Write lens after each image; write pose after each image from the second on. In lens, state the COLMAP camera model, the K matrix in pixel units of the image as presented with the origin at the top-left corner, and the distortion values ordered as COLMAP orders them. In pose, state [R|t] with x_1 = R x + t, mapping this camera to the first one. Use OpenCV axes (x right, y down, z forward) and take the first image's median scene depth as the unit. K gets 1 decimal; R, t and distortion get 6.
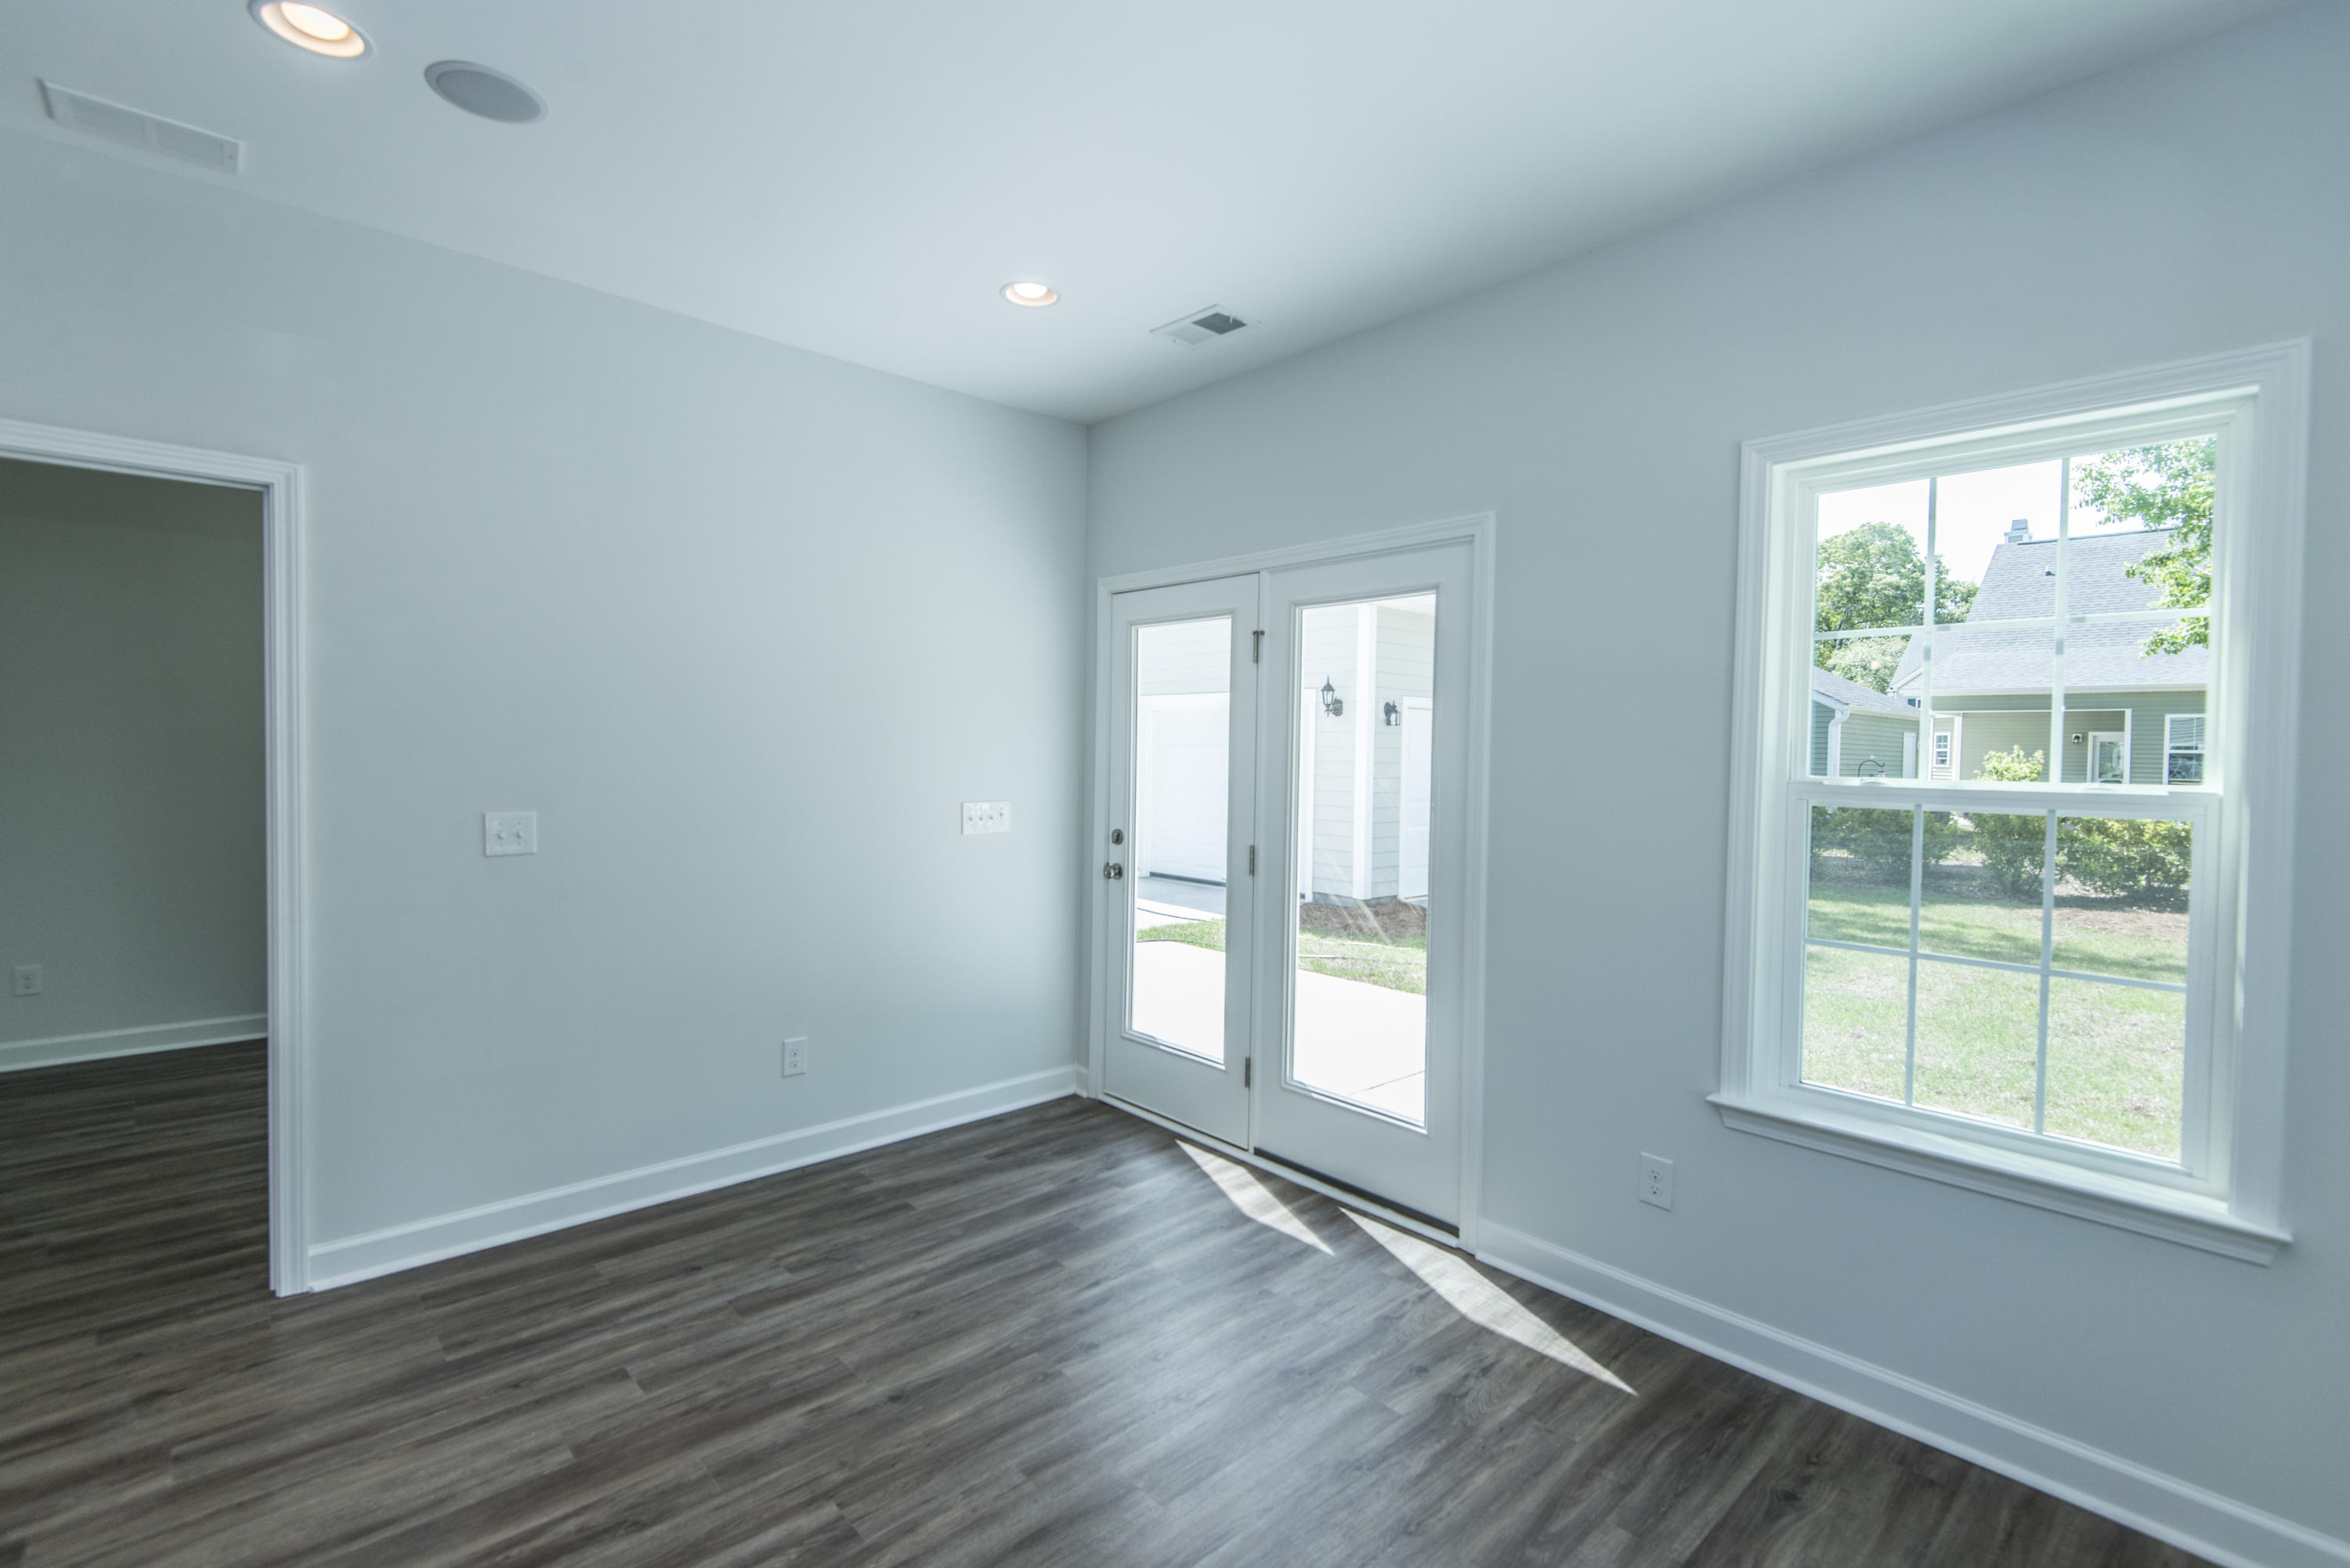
lens RADIAL K [[1066.9, 0, 1172.2], [0, 1066.9, 773.9], [0, 0, 1]] dist [0.038920, -0.019749]
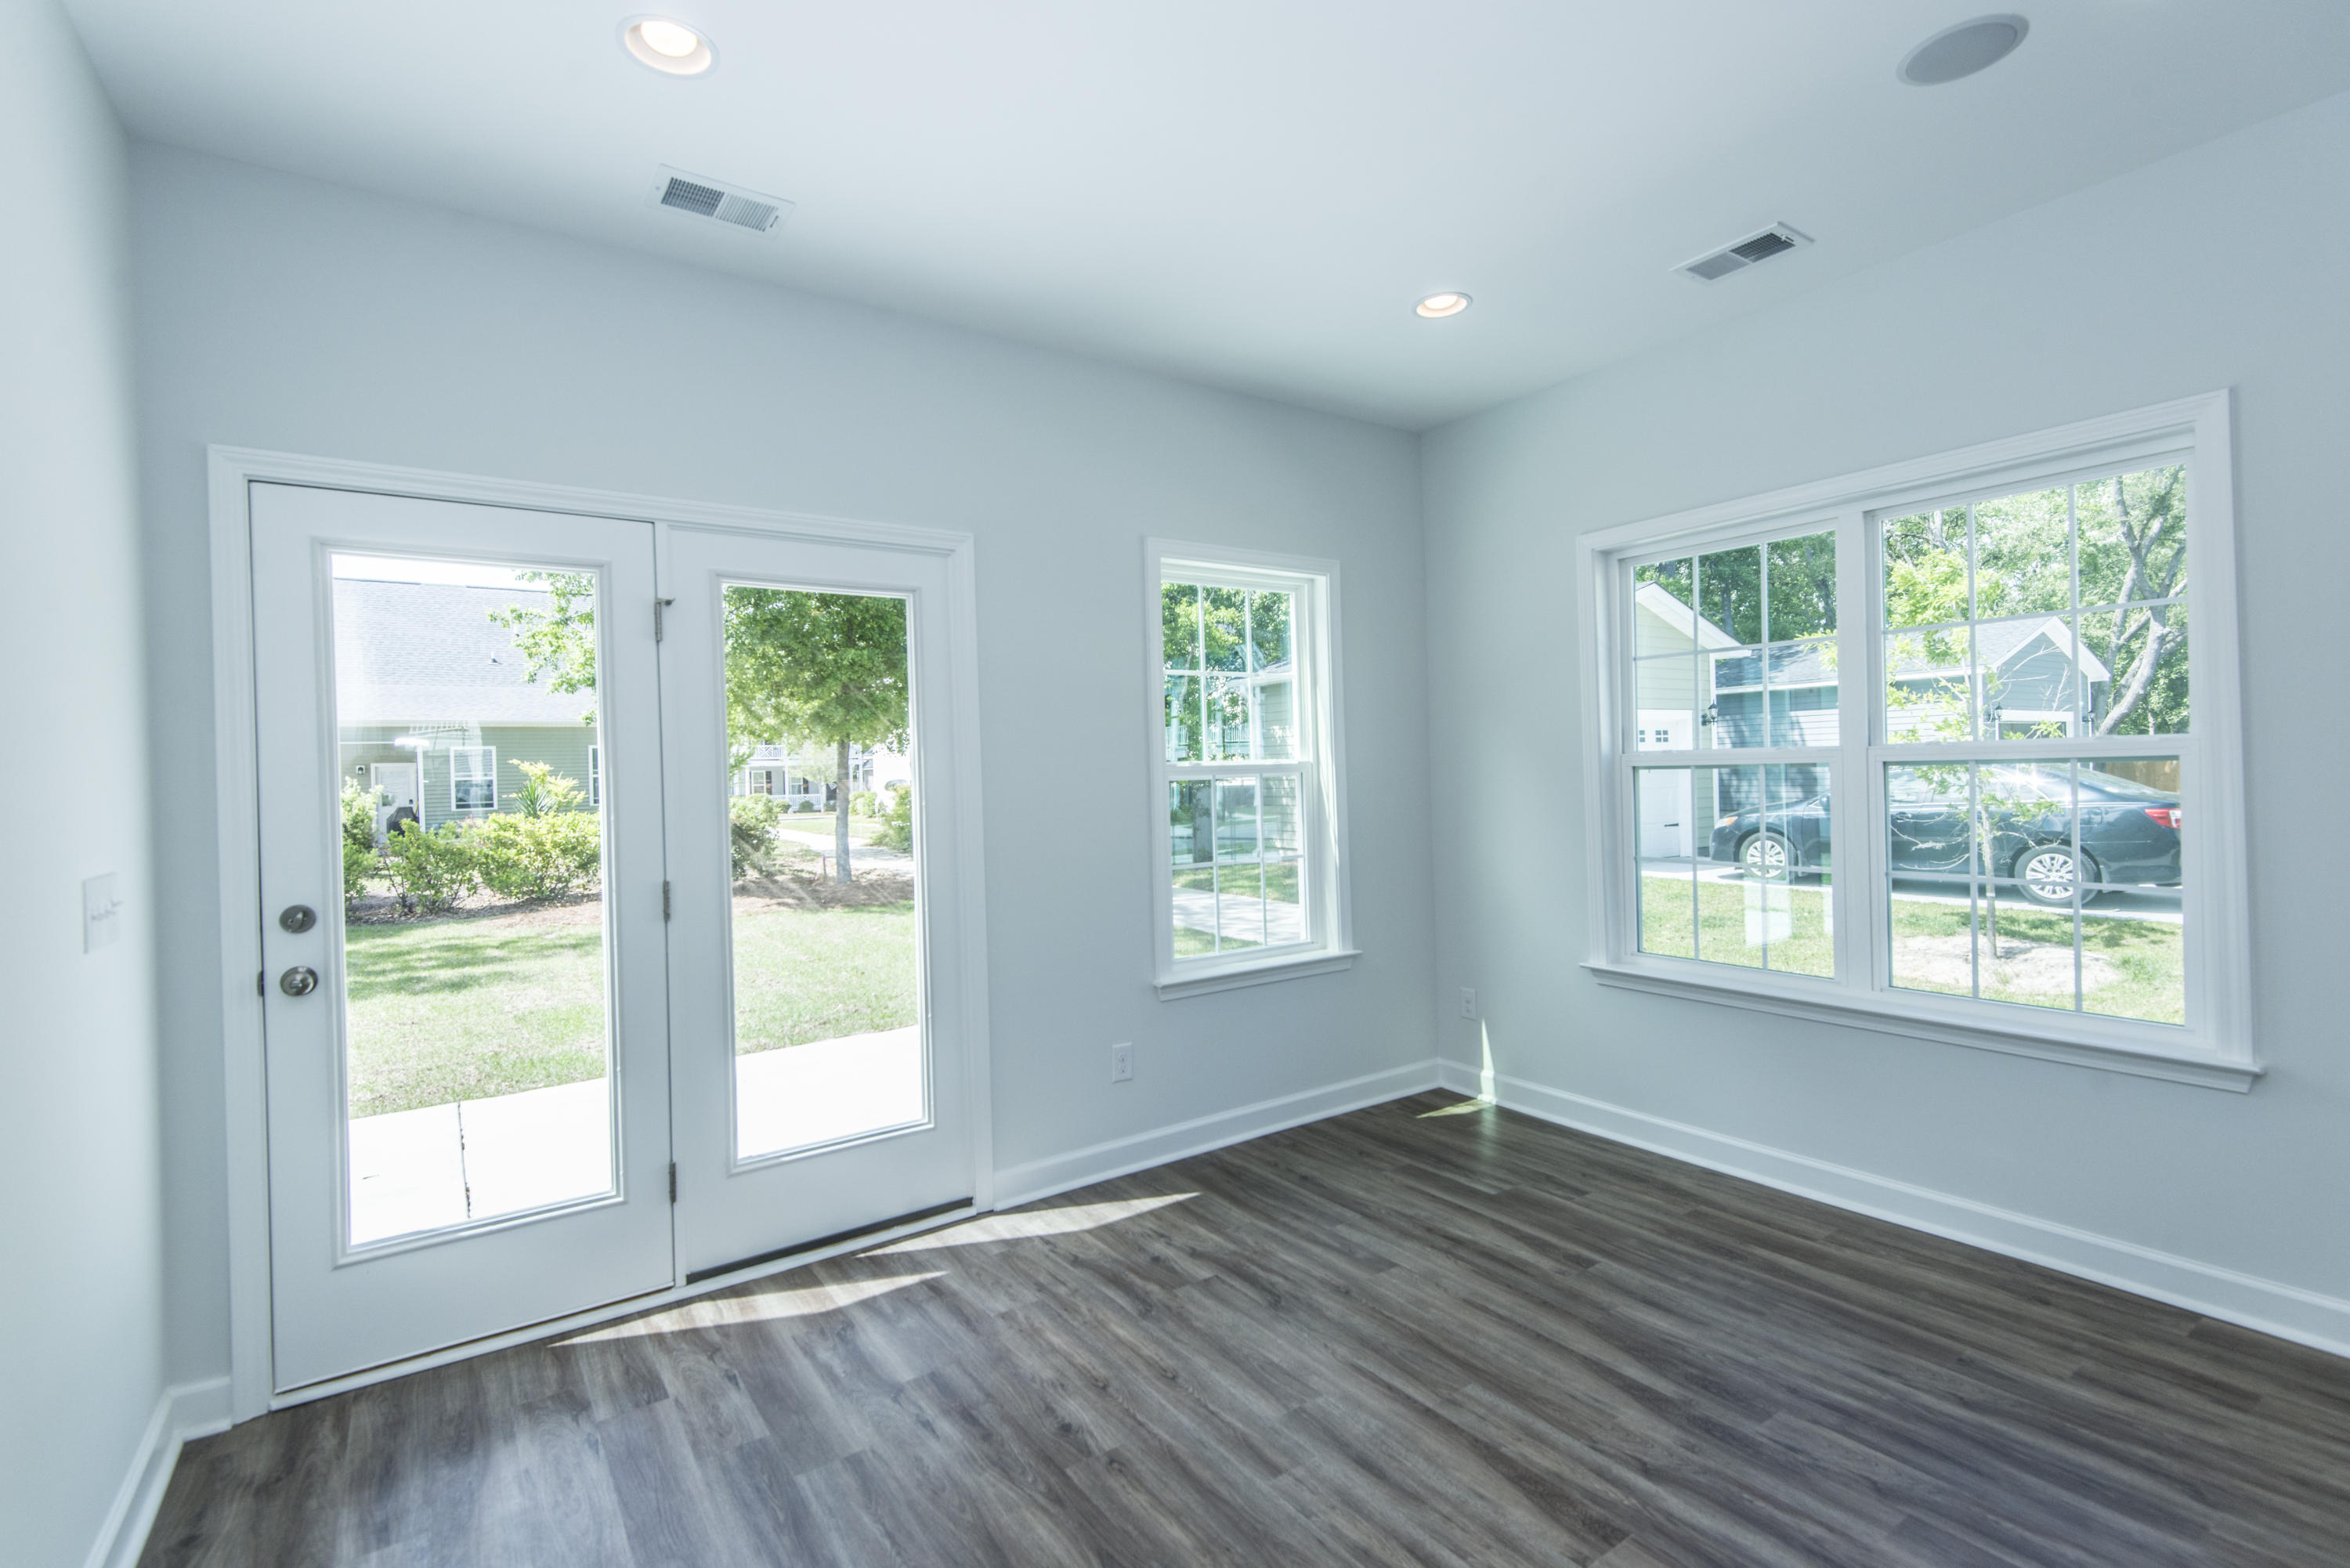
lens RADIAL K [[1066.9, 0, 1172.2], [0, 1066.9, 773.9], [0, 0, 1]] dist [0.038920, -0.019749]
pose [[0.139286, -0.020784, 0.990034, -0.756503], [0.054664, 0.998417, 0.013269, 0.000477], [-0.988742, 0.052271, 0.140201, 0.637805]]
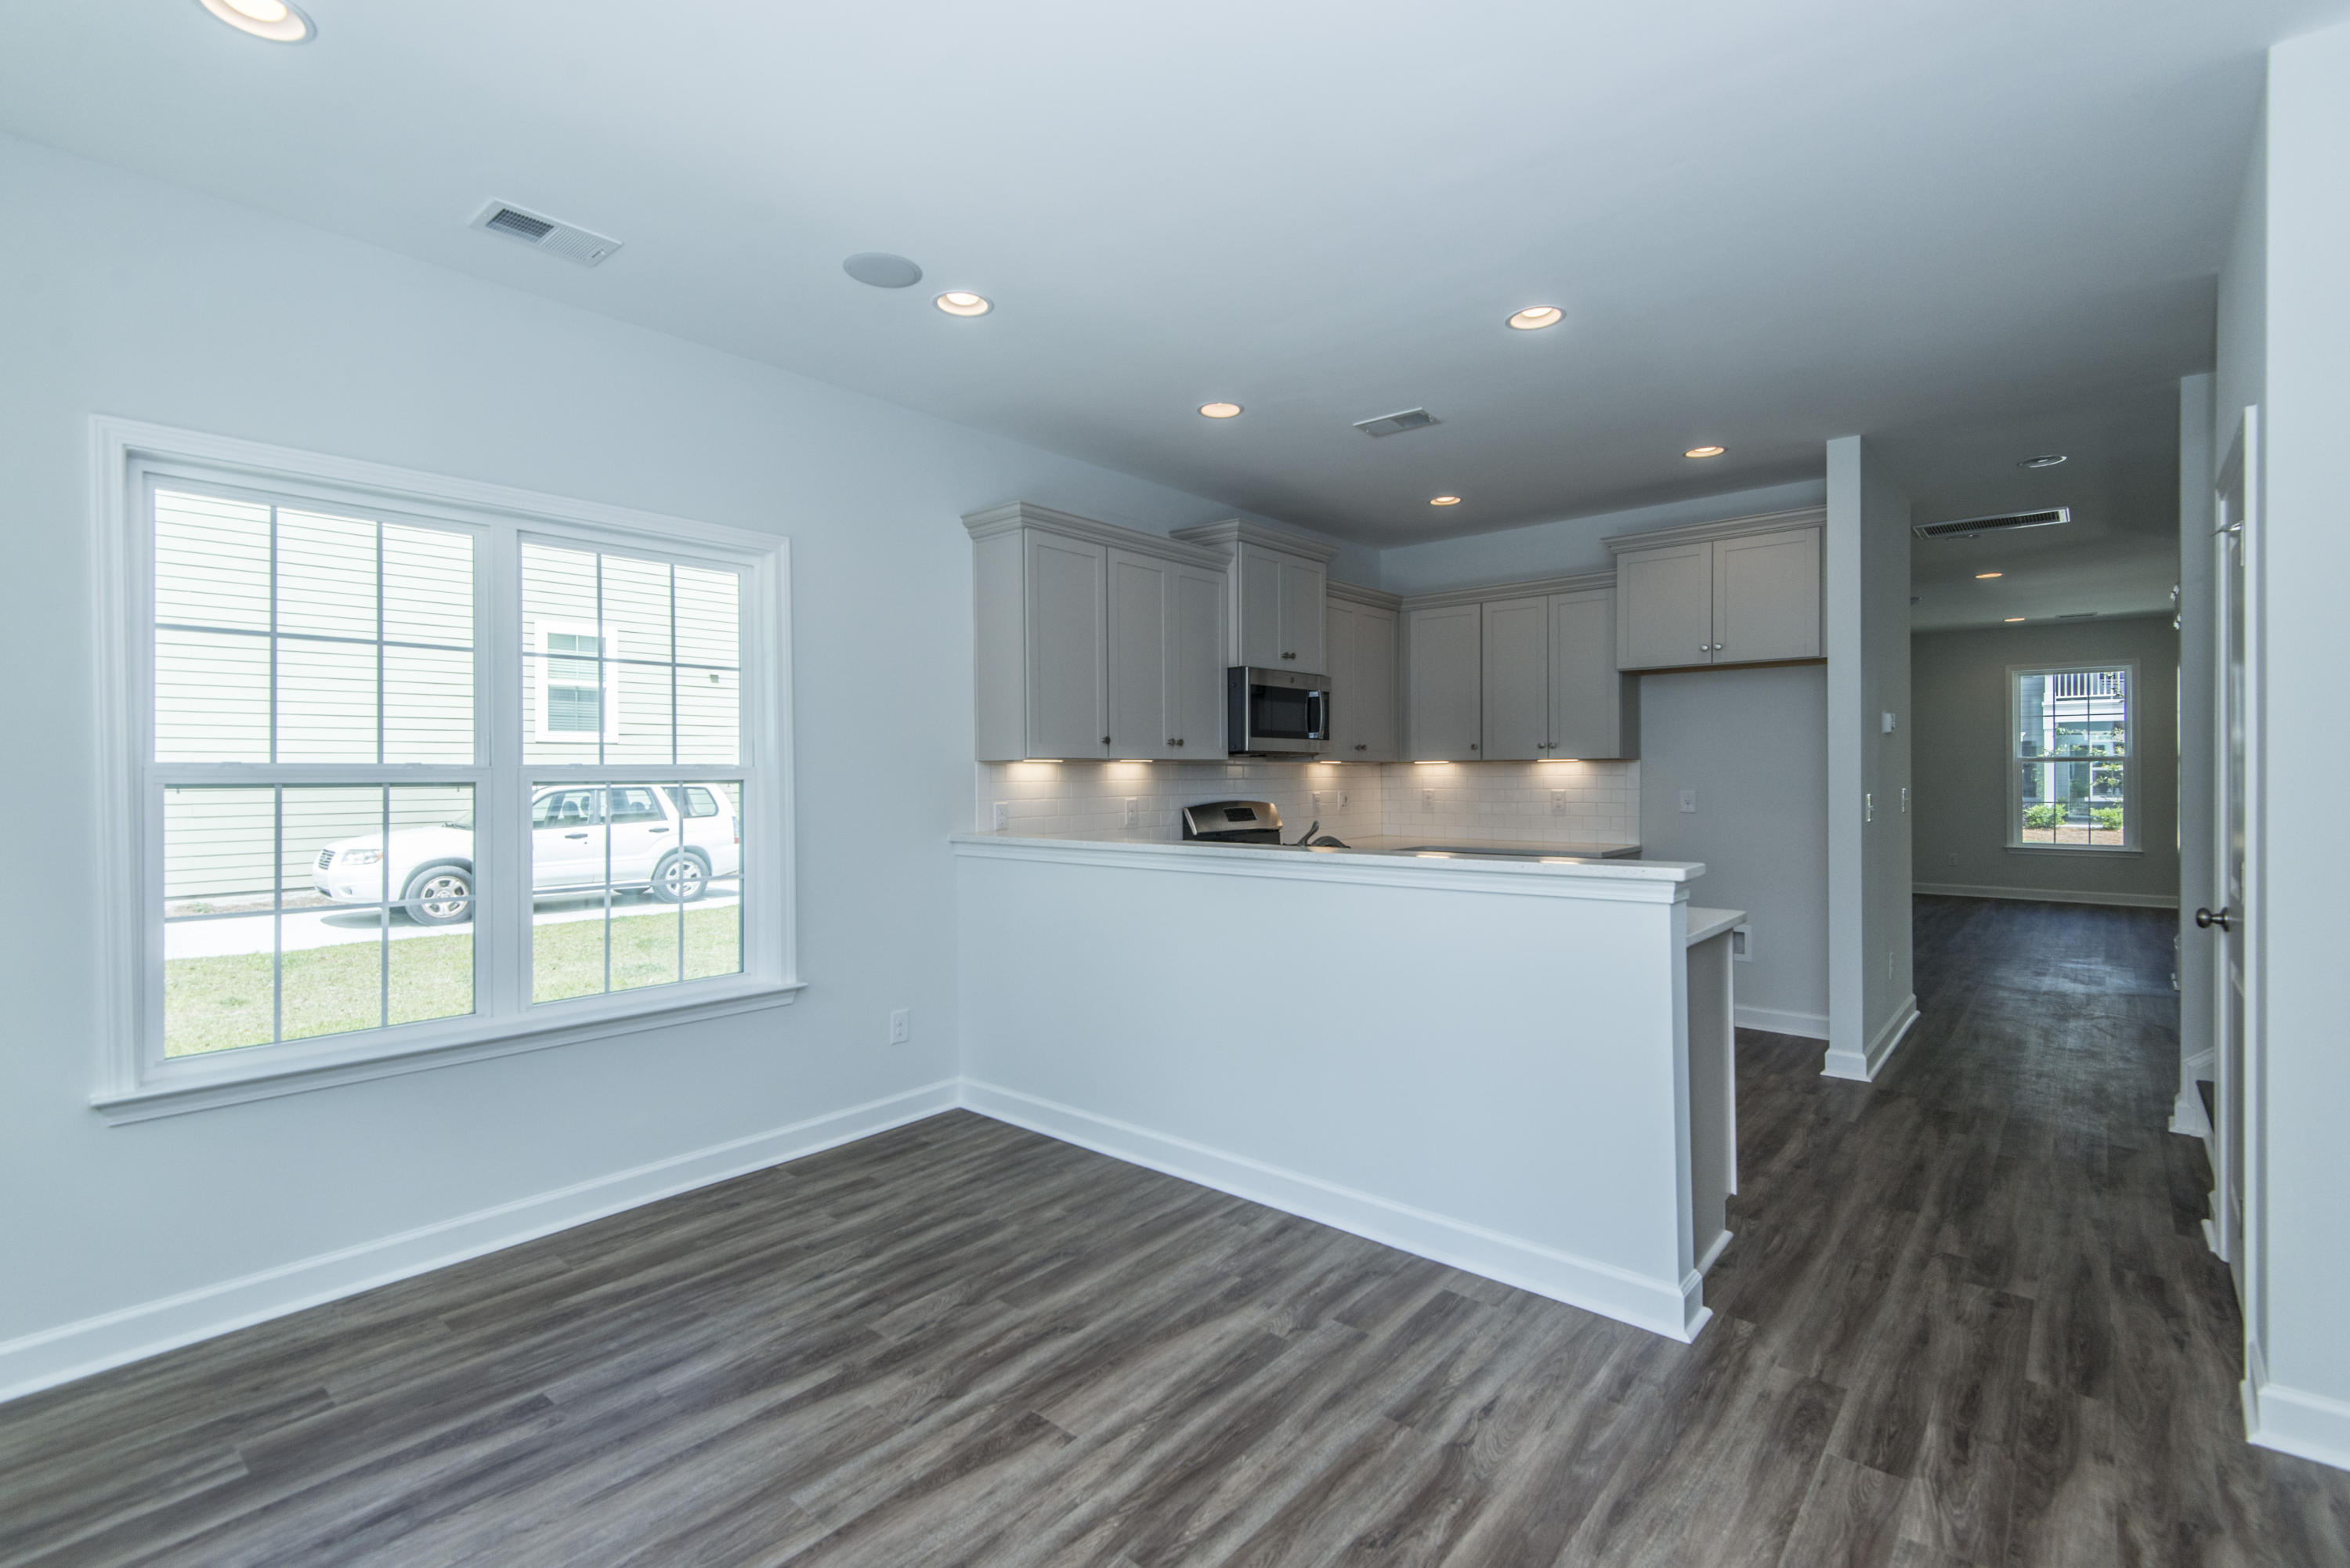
lens RADIAL K [[1066.9, 0, 1172.2], [0, 1066.9, 773.9], [0, 0, 1]] dist [0.038920, -0.019749]
pose [[-0.993209, -0.013239, -0.115585, -0.139887], [-0.016266, 0.999548, 0.025286, -0.004243], [0.115198, 0.026994, -0.992976, 1.209992]]
